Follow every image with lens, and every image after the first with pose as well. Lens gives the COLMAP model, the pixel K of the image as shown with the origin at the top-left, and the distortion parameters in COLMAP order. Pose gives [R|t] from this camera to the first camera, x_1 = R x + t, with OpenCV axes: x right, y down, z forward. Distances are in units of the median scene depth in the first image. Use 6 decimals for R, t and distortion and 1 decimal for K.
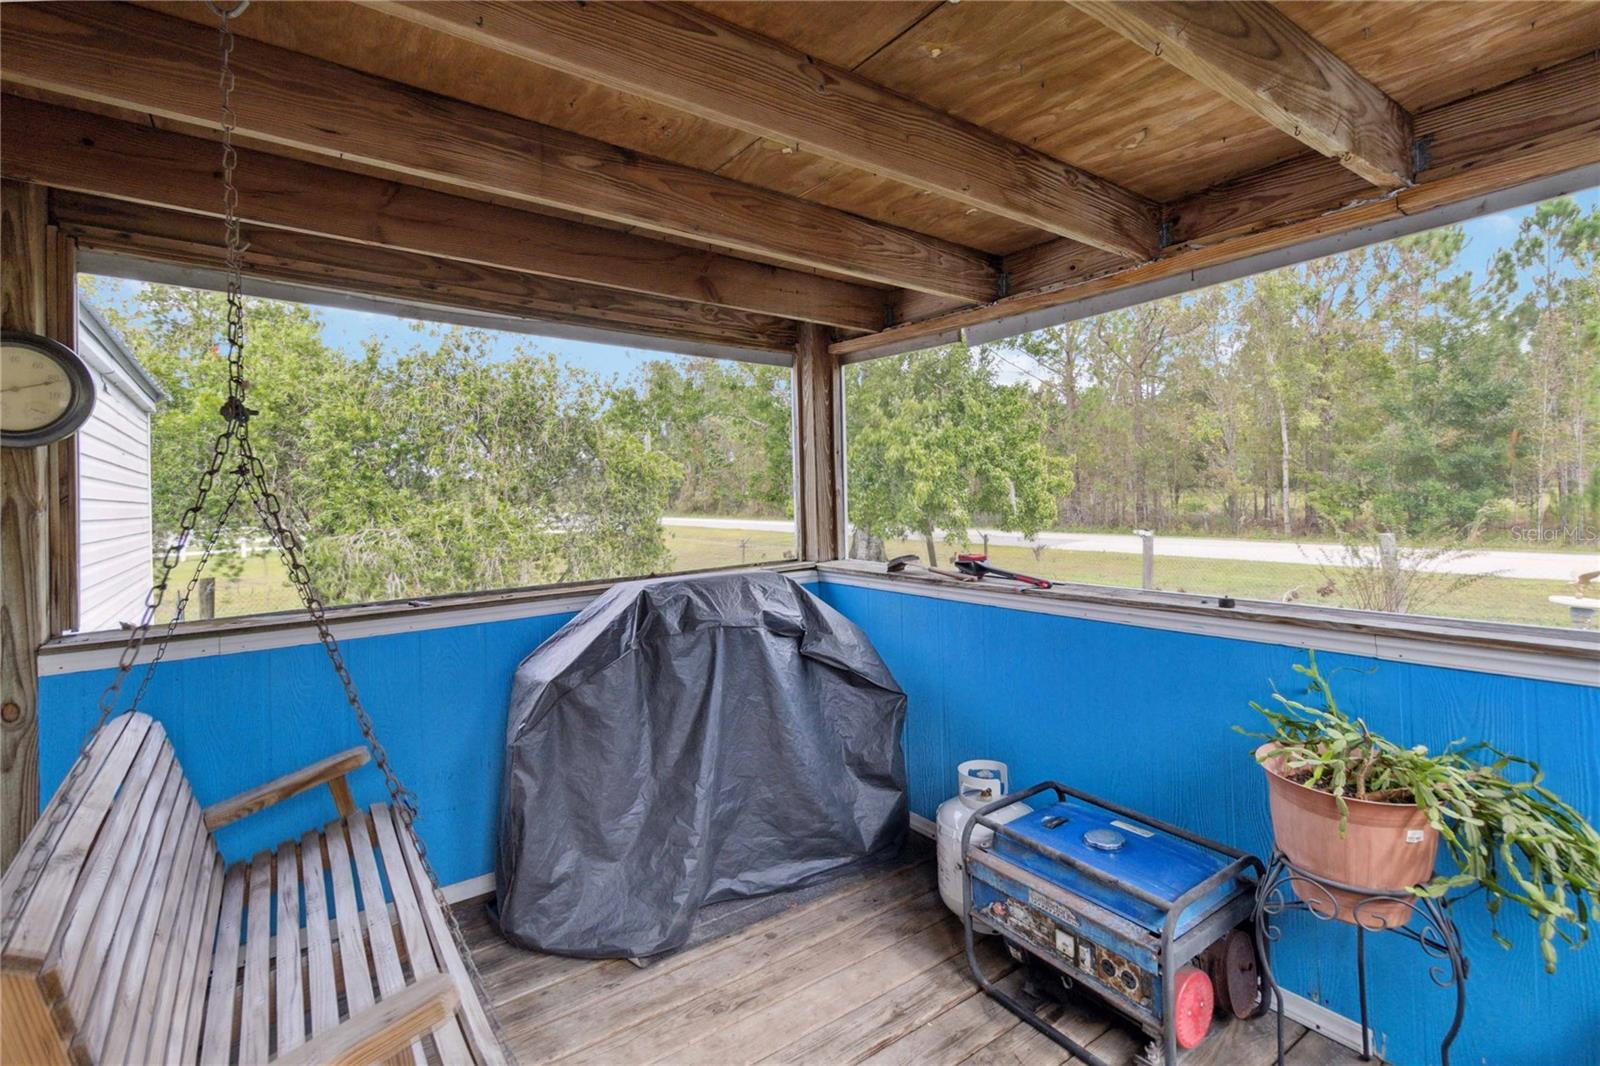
lens RADIAL K [[740.3, 0, 850.4], [0, 740.3, 486.9], [0, 0, 1]] dist [-0.001665, -0.000227]
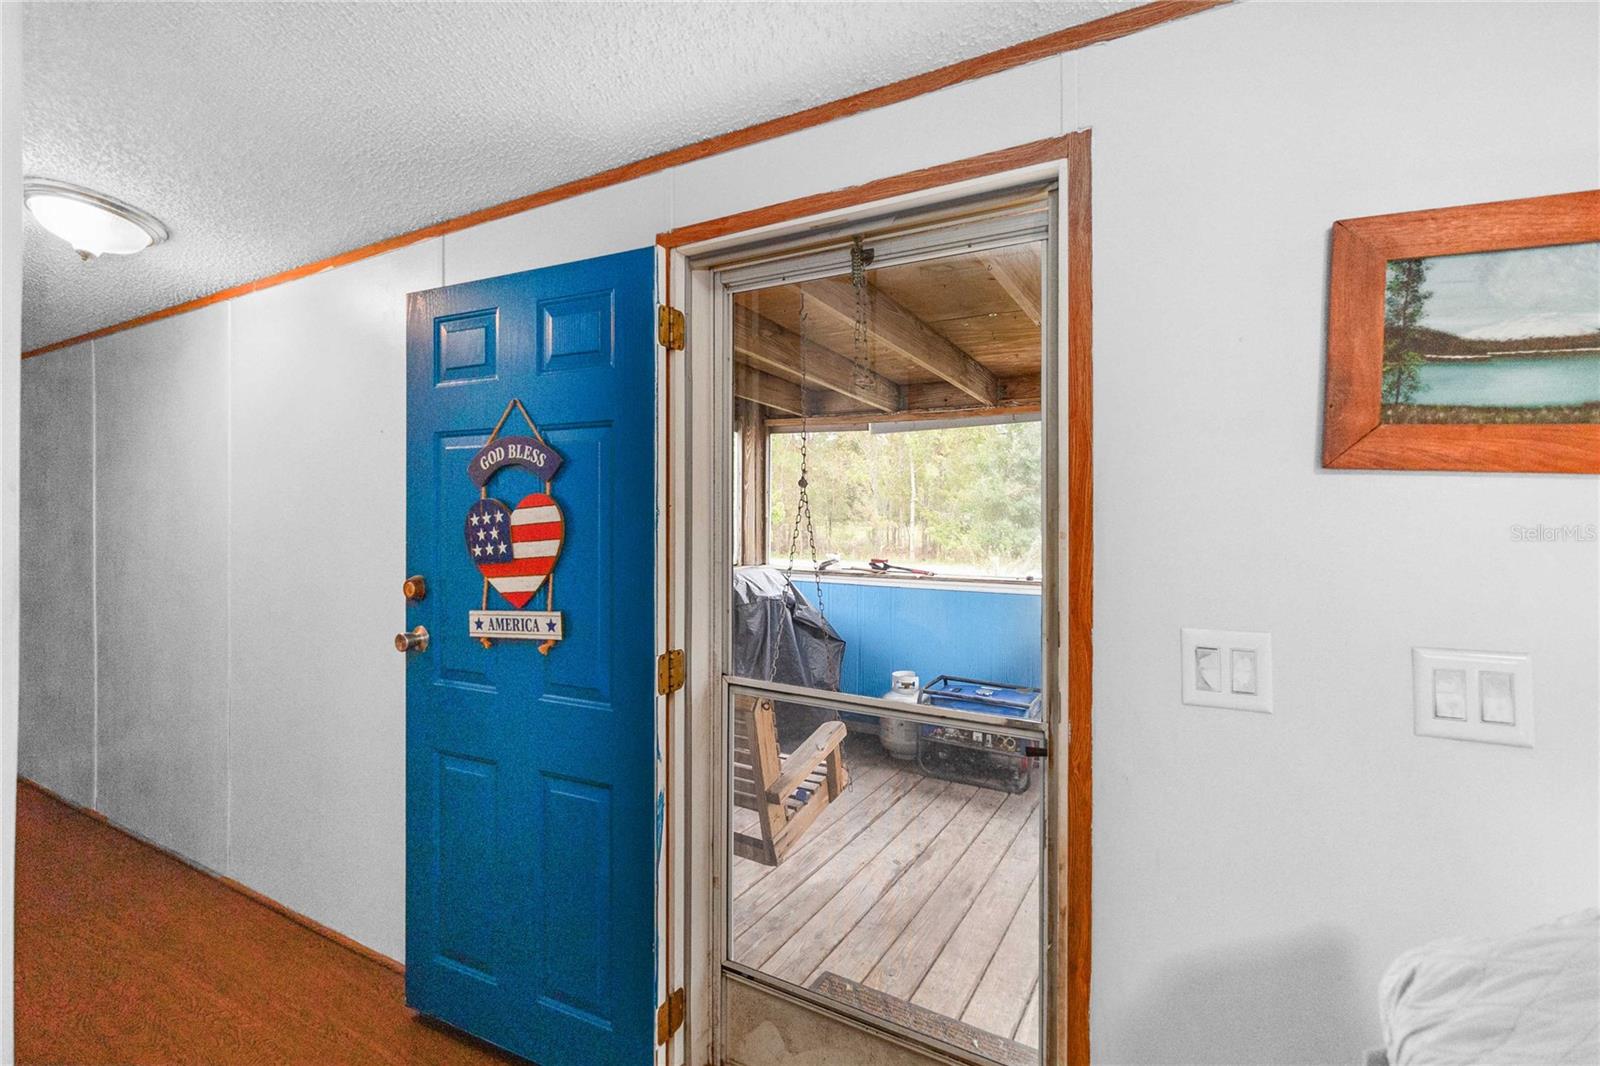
lens RADIAL K [[740.3, 0, 799.9], [0, 740.3, 521.4], [0, 0, 1]] dist [-0.001665, -0.000227]
pose [[0.908789, 0.027795, 0.416329, -0.706119], [-0.031690, 0.999495, 0.002448, 0.007887], [-0.416050, -0.015418, 0.909211, -0.465380]]
